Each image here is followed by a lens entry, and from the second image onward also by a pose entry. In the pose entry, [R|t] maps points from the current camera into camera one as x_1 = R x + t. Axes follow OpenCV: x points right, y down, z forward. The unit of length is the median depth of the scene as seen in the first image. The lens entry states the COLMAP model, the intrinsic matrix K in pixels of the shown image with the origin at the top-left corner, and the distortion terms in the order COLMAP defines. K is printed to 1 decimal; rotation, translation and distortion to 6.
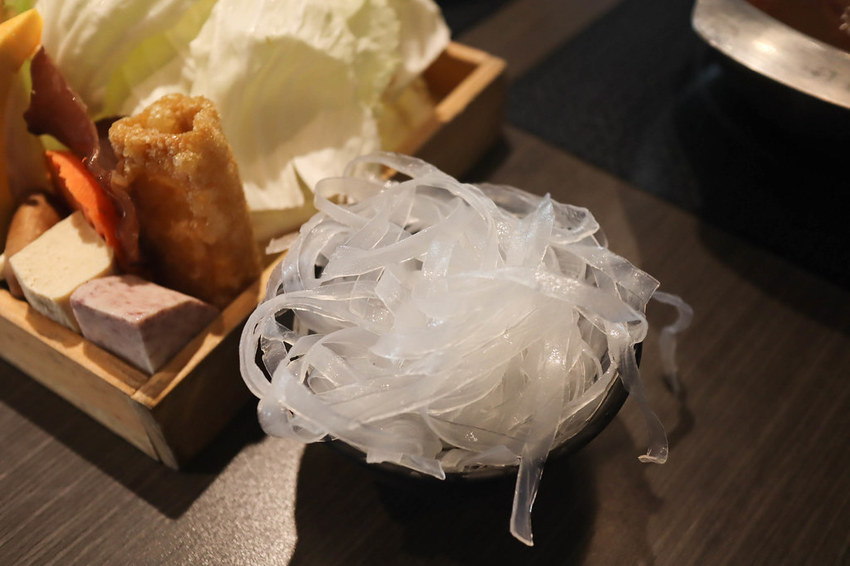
lens RADIAL K [[845.2, 0, 425.0], [0, 845.2, 283.0], [0, 0, 1]] dist [0.007077, -0.002305]
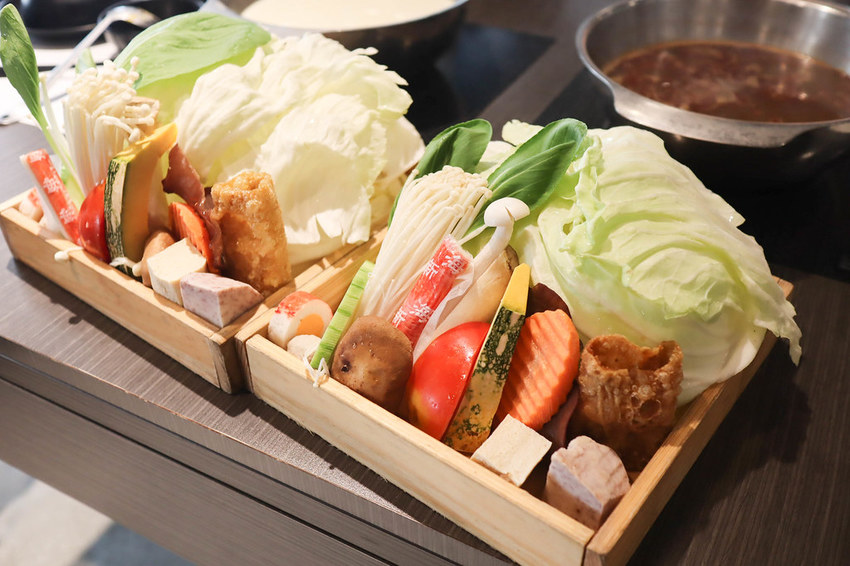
lens RADIAL K [[845.2, 0, 425.0], [0, 845.2, 283.0], [0, 0, 1]] dist [0.007077, -0.002305]
pose [[0.996917, 0.044253, -0.064787, 0.183139], [-0.054438, 0.984789, -0.165009, 0.265362], [0.056499, 0.168027, 0.984162, -0.641086]]
